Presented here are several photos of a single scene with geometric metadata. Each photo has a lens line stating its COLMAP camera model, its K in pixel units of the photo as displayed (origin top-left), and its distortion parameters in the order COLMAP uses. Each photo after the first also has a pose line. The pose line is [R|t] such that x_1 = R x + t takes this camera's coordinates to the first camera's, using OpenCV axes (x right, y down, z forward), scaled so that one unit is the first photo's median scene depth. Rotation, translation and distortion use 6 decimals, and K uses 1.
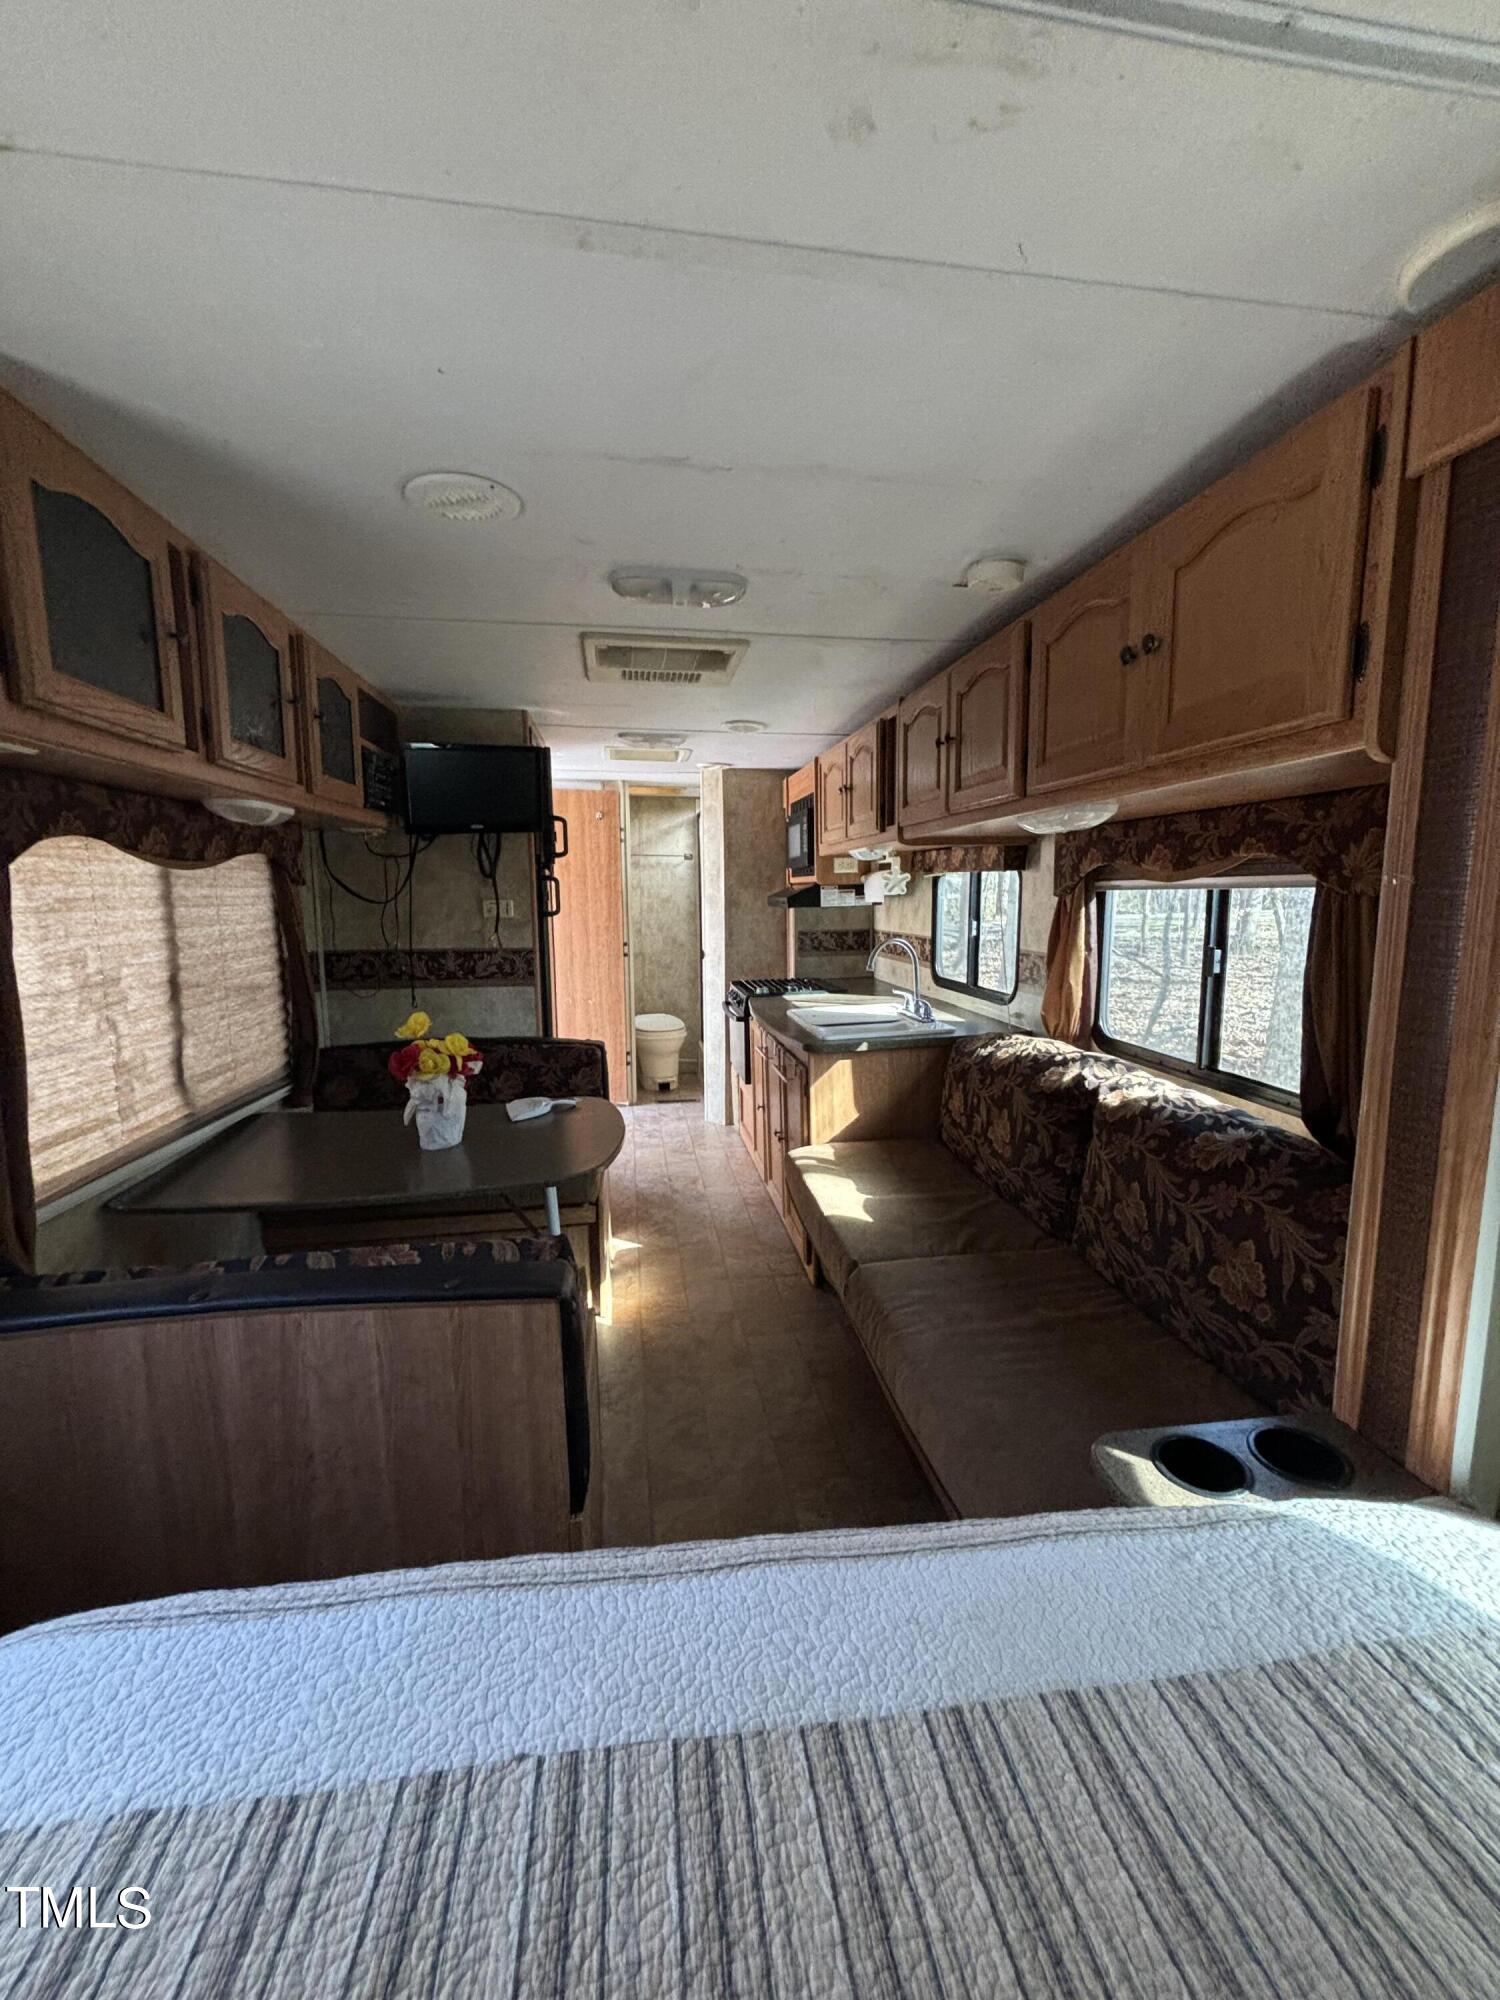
lens RADIAL K [[810.0, 0, 755.5], [0, 810.0, 998.6], [0, 0, 1]] dist [0.002435, -0.000563]
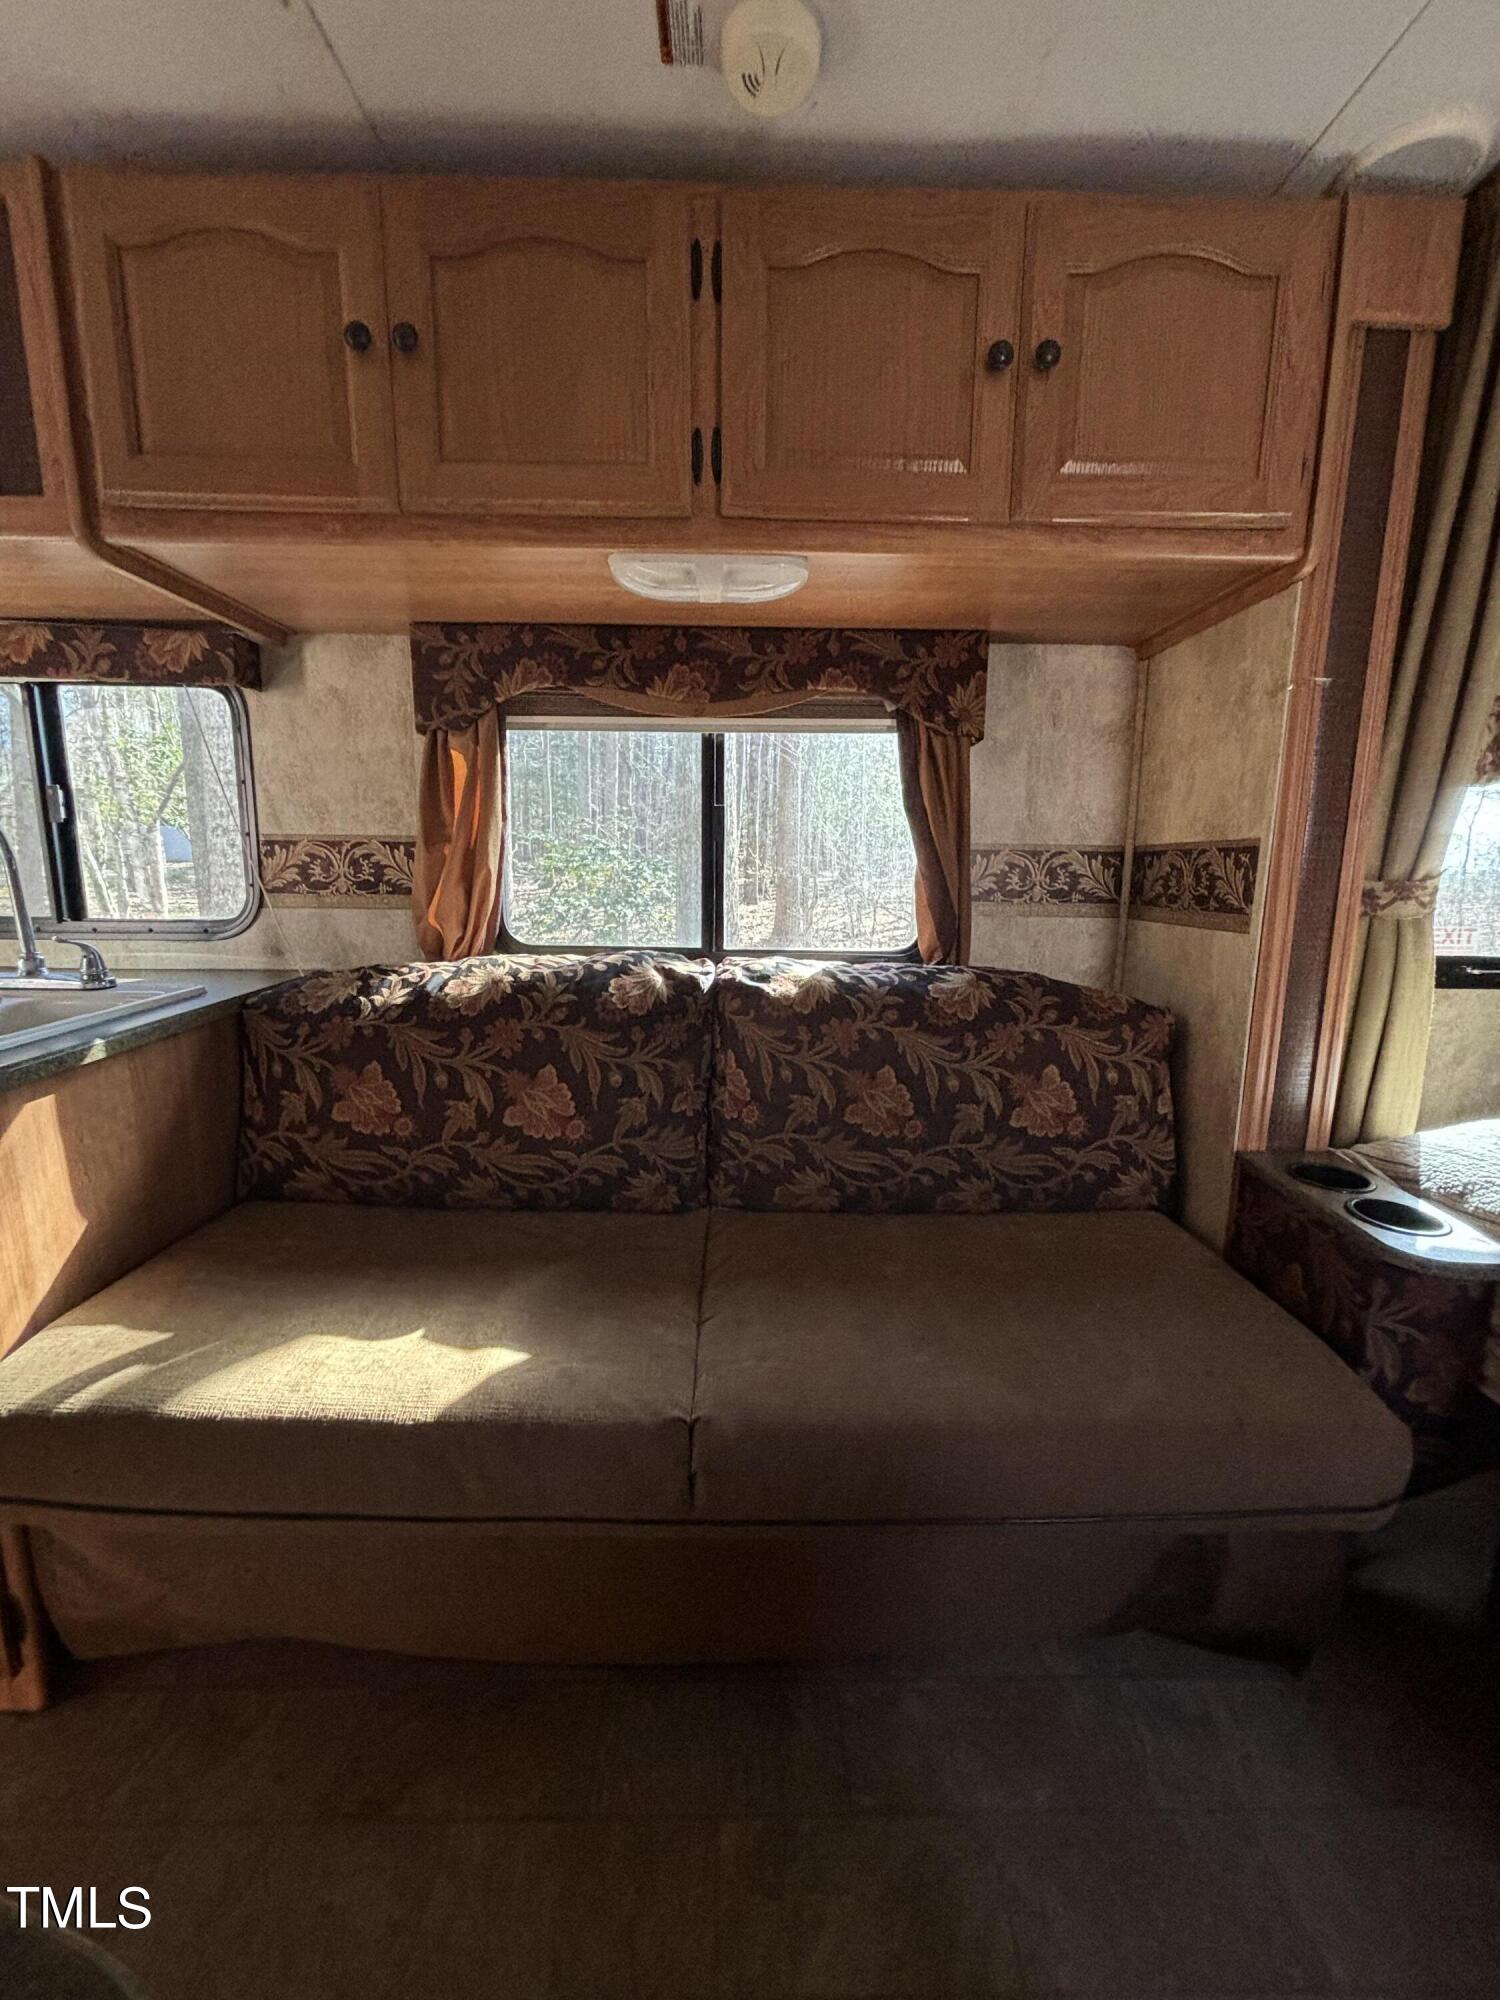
lens RADIAL K [[810.0, 0, 749.5], [0, 810.0, 1000.3], [0, 0, 1]] dist [0.002435, -0.000563]
pose [[0.135748, -0.155498, 0.978465, -0.306222], [0.118370, 0.983078, 0.139809, 0.024487], [-0.983647, 0.096842, 0.151857, 0.890785]]
